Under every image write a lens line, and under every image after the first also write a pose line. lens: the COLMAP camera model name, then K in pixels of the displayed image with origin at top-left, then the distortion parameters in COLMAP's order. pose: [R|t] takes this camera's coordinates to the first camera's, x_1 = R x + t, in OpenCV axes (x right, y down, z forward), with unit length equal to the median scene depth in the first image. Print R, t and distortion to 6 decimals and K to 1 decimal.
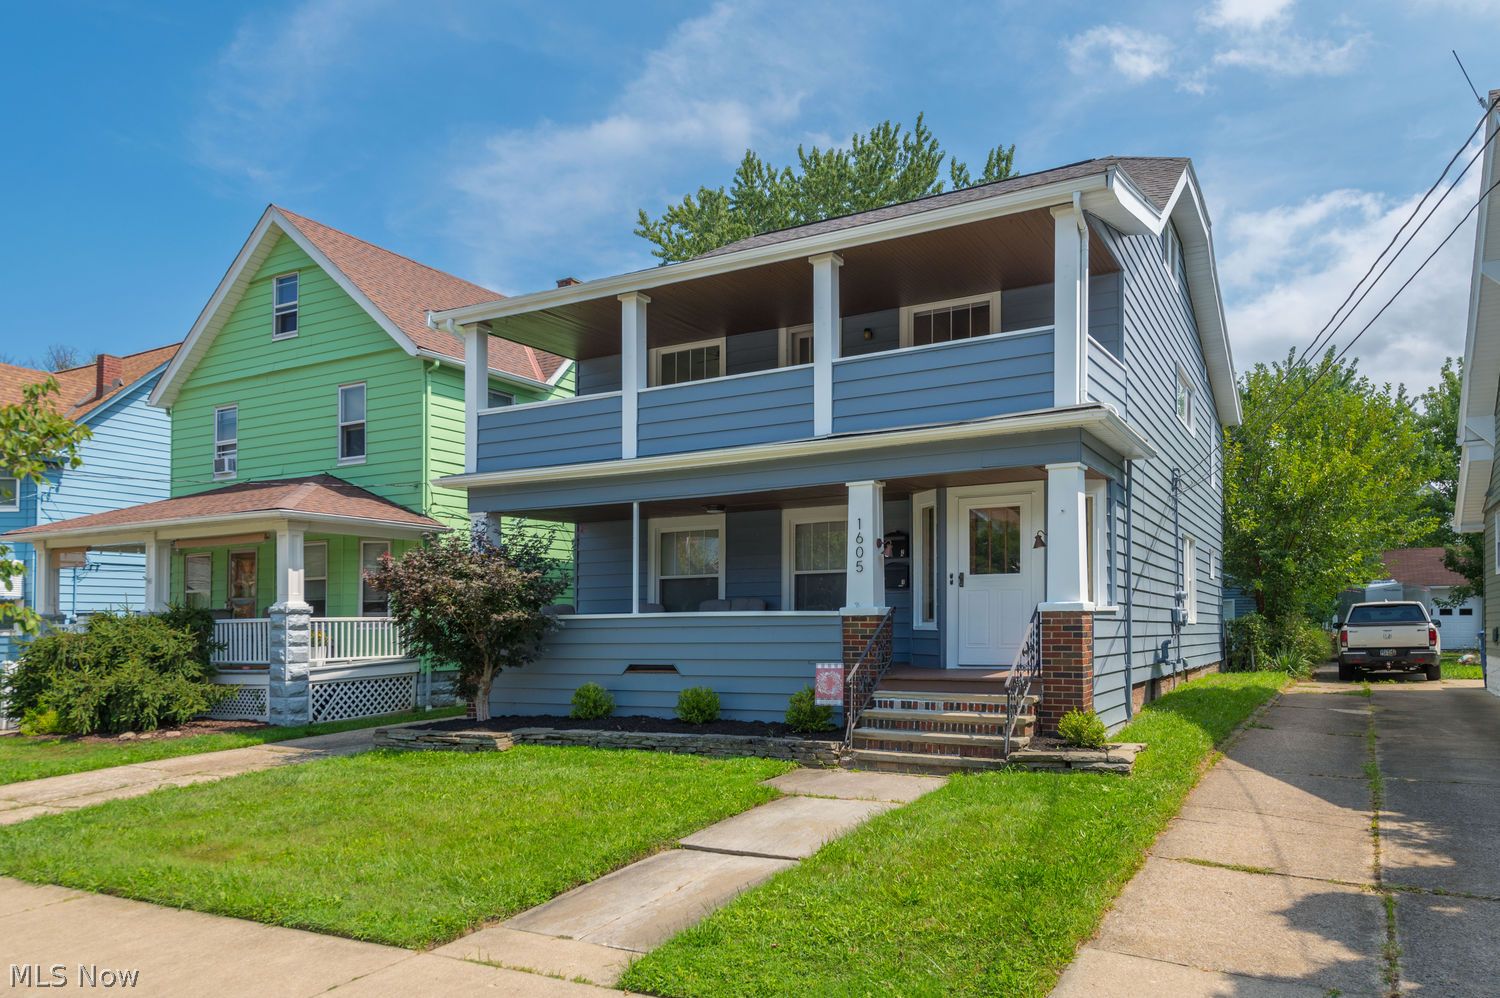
lens RADIAL K [[1054.3, 0, 775.5], [0, 1054.3, 596.9], [0, 0, 1]] dist [0.024510, 0.000505]
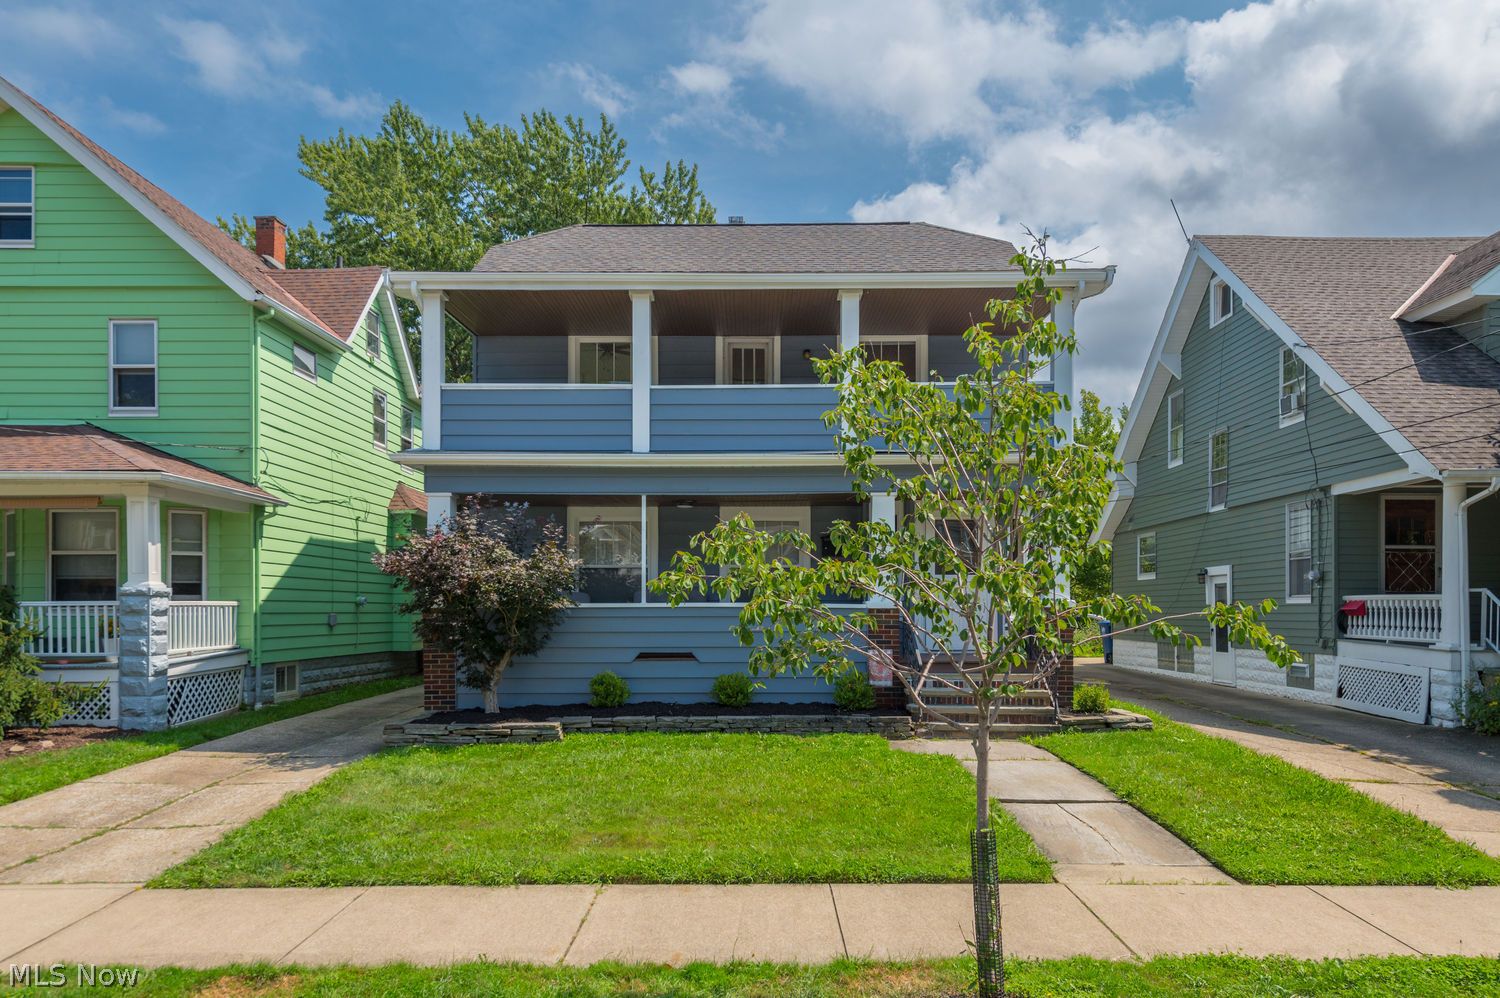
lens RADIAL K [[1054.3, 0, 775.5], [0, 1054.3, 596.9], [0, 0, 1]] dist [0.024510, 0.000505]
pose [[0.879987, 0.015821, 0.474733, -0.492033], [-0.021880, 0.999734, 0.007240, -0.000648], [-0.474493, -0.016758, 0.880100, 0.030806]]
